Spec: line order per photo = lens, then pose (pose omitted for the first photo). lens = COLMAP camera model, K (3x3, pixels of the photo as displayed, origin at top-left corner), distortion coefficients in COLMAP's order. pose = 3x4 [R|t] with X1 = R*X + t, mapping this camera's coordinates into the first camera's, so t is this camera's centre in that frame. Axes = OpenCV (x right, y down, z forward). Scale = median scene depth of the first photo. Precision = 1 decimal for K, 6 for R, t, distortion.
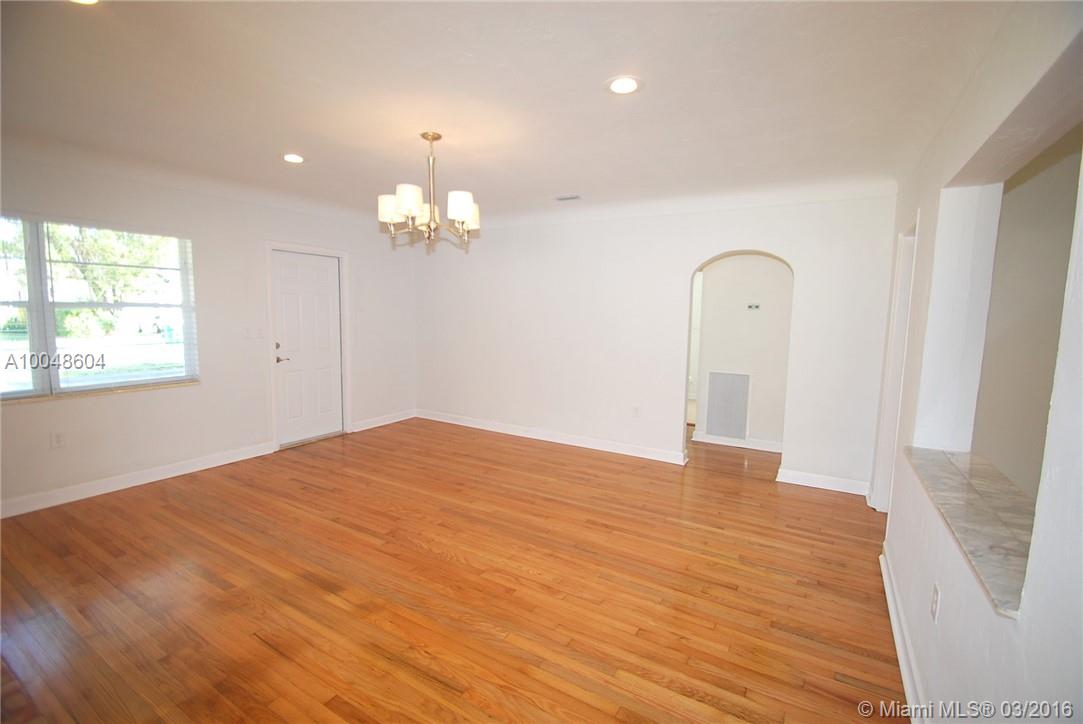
lens RADIAL K [[477.5, 0, 543.1], [0, 477.5, 357.4], [0, 0, 1]] dist [-0.006641, -0.004920]
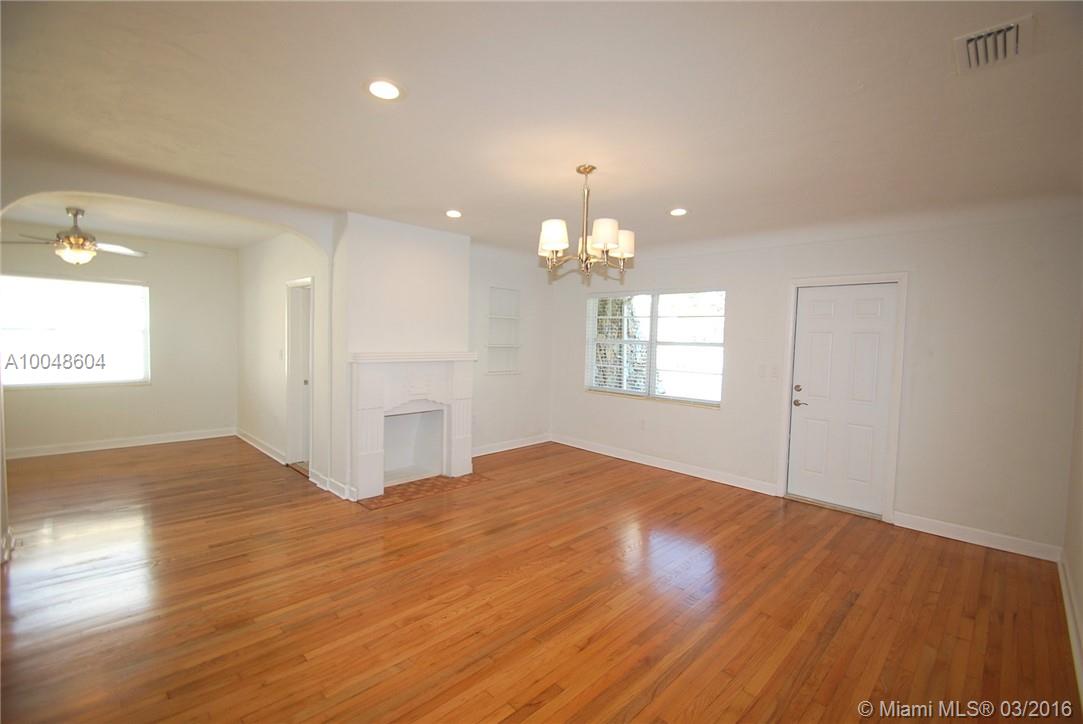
lens RADIAL K [[477.5, 0, 539.7], [0, 477.5, 360.6], [0, 0, 1]] dist [-0.006641, -0.004920]
pose [[-0.252418, 0.025016, -0.967295, 0.547350], [-0.128852, 0.989894, 0.059224, -0.074341], [0.959001, 0.139587, -0.246643, 0.889094]]
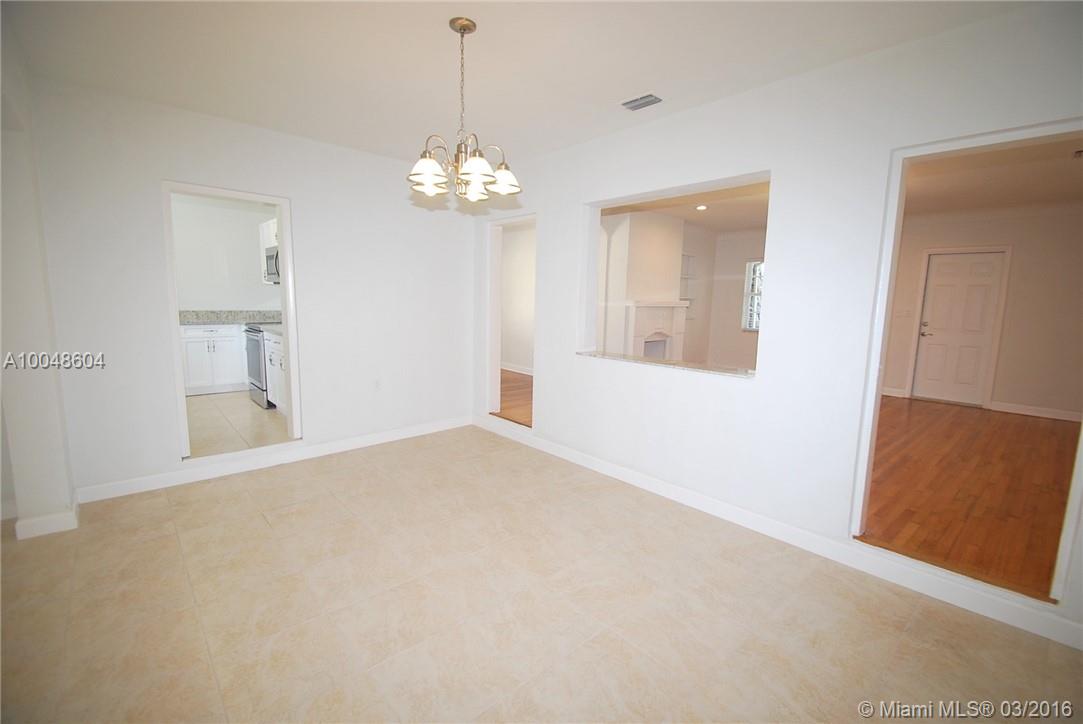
lens RADIAL K [[477.5, 0, 541.3], [0, 477.5, 364.3], [0, 0, 1]] dist [-0.006641, -0.004920]
pose [[-0.309090, 0.117059, -0.943801, 1.258993], [-0.122805, 0.979175, 0.161665, 0.008114], [0.943071, 0.165872, -0.288278, 0.465796]]
